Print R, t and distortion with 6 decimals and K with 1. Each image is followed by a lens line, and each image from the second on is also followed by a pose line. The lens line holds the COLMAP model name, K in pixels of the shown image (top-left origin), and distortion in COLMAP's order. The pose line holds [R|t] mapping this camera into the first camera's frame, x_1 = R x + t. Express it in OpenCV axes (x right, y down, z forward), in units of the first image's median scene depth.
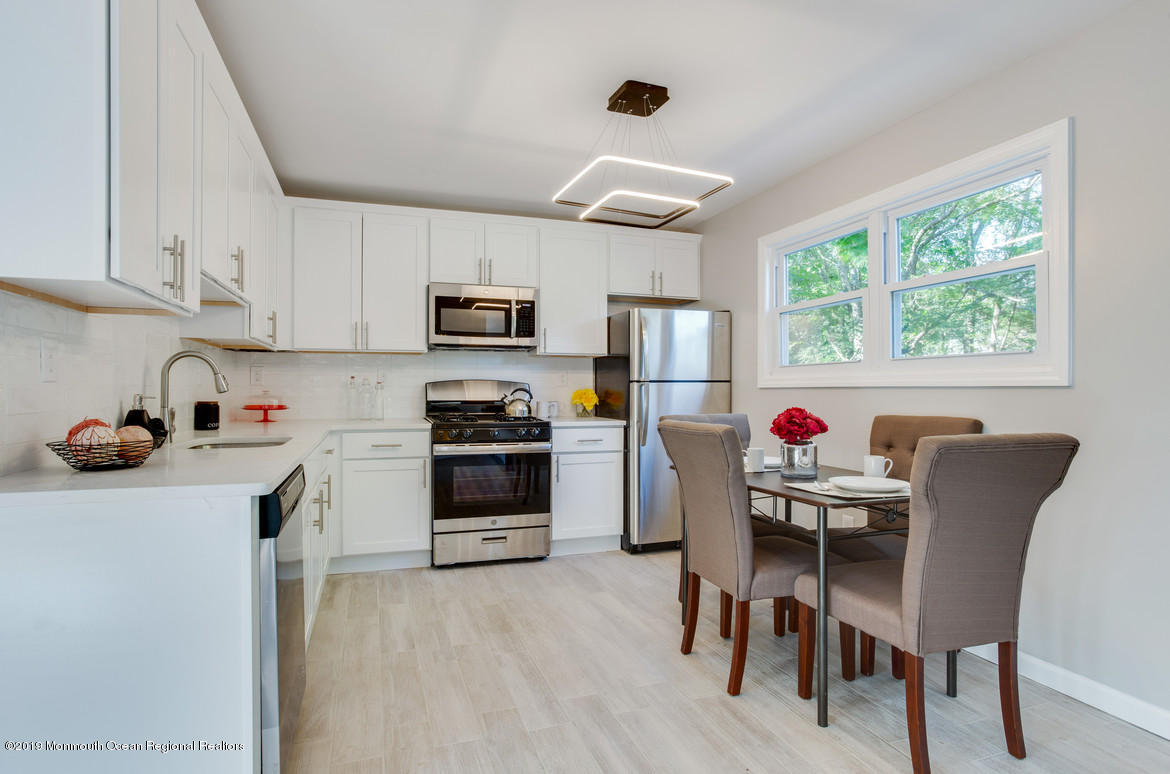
lens RADIAL K [[583.5, 0, 585.0], [0, 583.5, 387.0], [0, 0, 1]] dist [-0.025595, 0.000155]
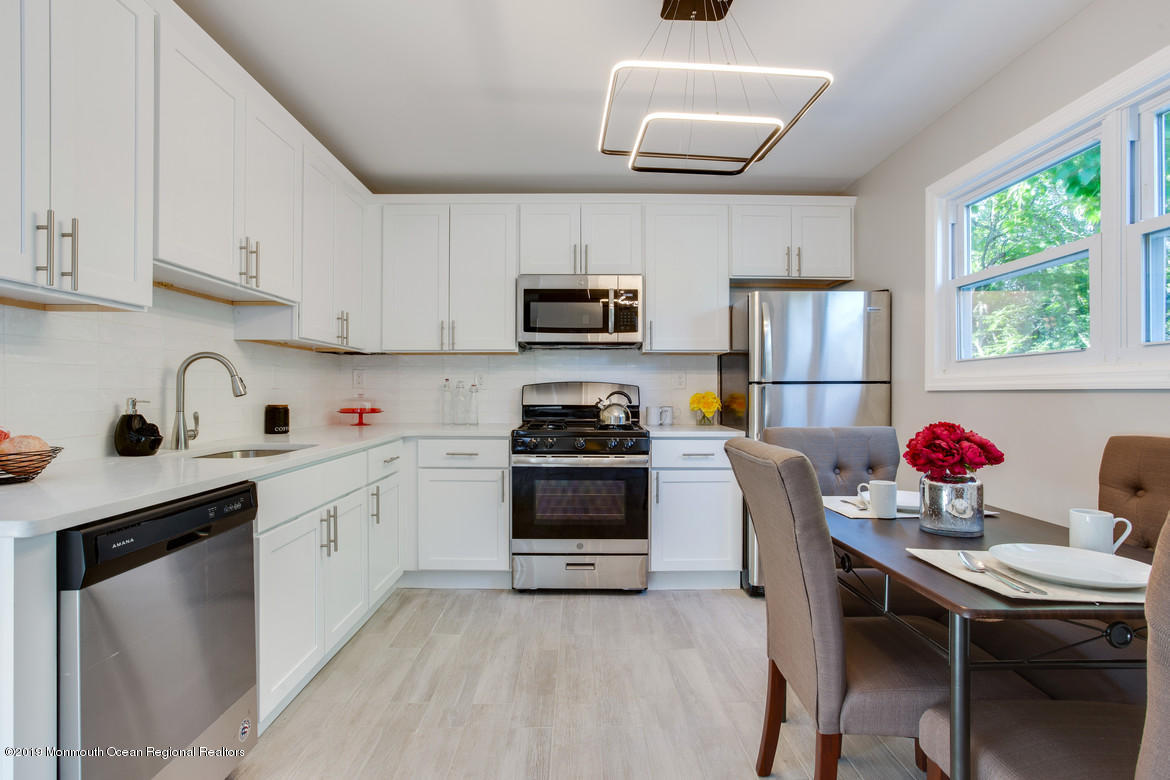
lens RADIAL K [[579.1, 0, 585.0], [0, 579.1, 390.0], [0, 0, 1]] dist [-0.042703, 0.025822]
pose [[0.949412, -0.000486, -0.314033, 0.120581], [0.000801, 0.999999, 0.000873, -0.000518], [0.314033, -0.001081, 0.949412, 0.186355]]
